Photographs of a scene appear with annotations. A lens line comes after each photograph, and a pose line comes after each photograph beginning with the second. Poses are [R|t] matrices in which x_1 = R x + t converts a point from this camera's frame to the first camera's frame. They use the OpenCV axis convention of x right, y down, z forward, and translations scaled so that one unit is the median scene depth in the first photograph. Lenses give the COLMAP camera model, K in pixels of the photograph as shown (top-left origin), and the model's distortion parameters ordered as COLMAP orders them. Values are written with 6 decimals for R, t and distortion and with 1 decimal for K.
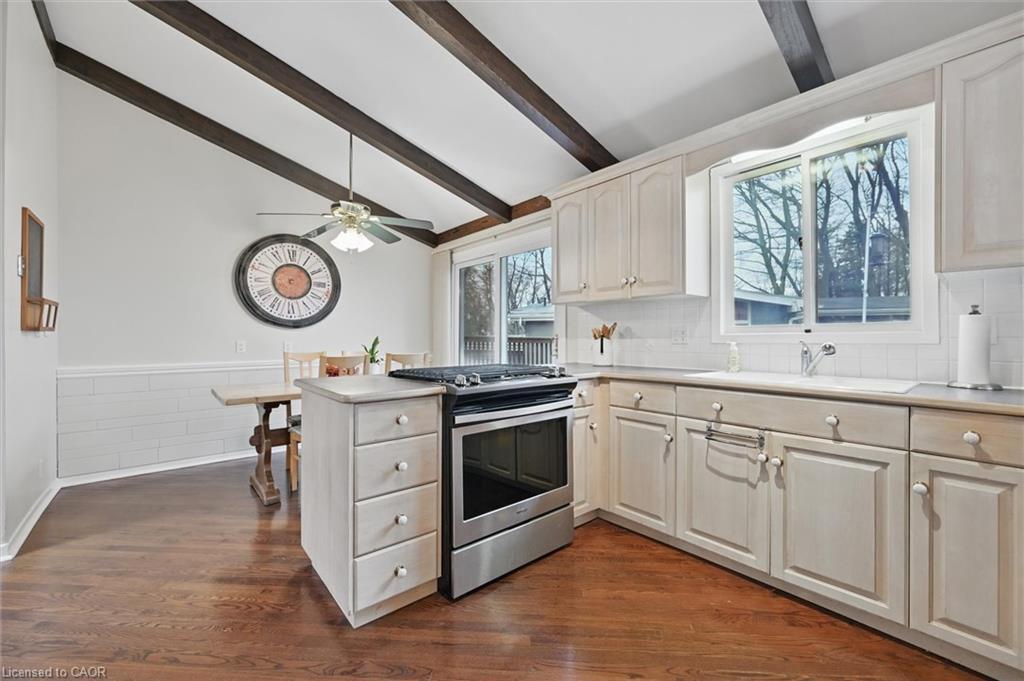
lens RADIAL K [[414.7, 0, 516.2], [0, 414.7, 335.9], [0, 0, 1]] dist [-0.001182, 0.000168]
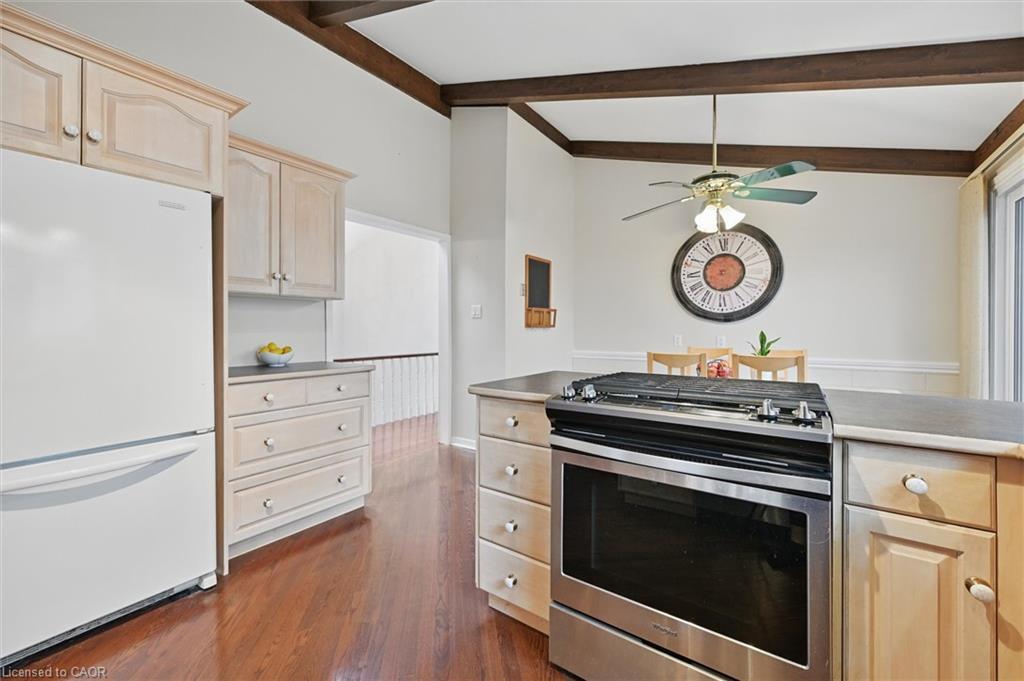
lens RADIAL K [[412.7, 0, 510.8], [0, 412.7, 327.4], [0, 0, 1]] dist [0.001652, 0.000315]
pose [[0.236633, -0.002578, -0.971596, 0.262785], [0.001509, 0.999996, -0.002286, -0.004659], [0.971598, -0.000925, 0.236636, 0.315952]]
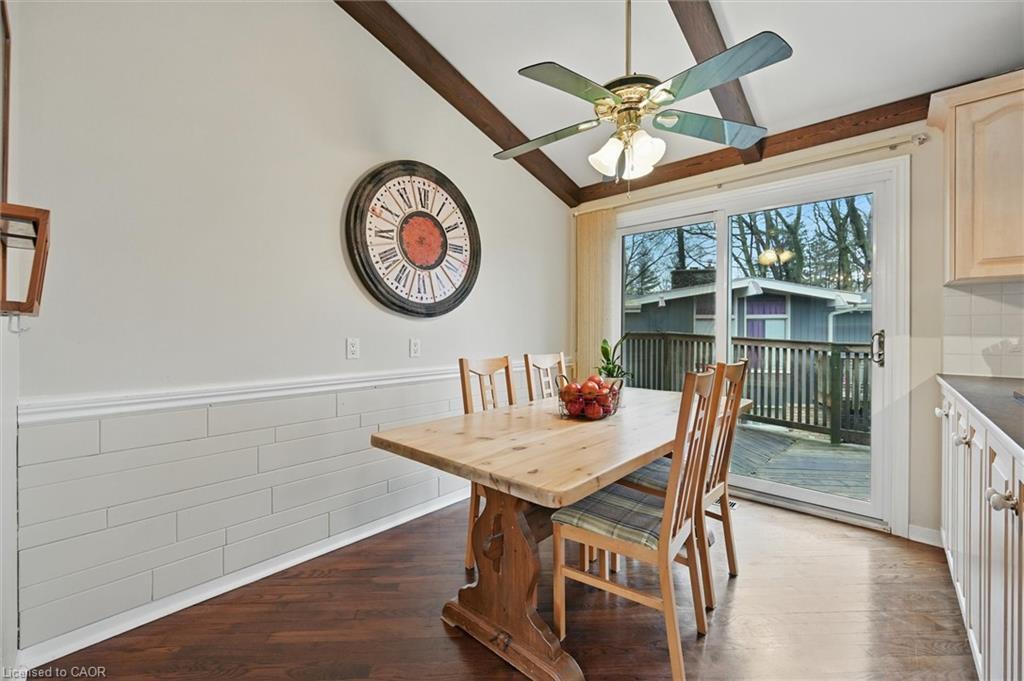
lens RADIAL K [[412.7, 0, 510.8], [0, 412.7, 327.4], [0, 0, 1]] dist [0.001652, 0.000315]
pose [[0.993364, 0.007338, 0.114778, -0.493912], [-0.006627, 0.999956, -0.006576, -0.000247], [-0.114822, 0.005772, 0.993369, 0.391282]]
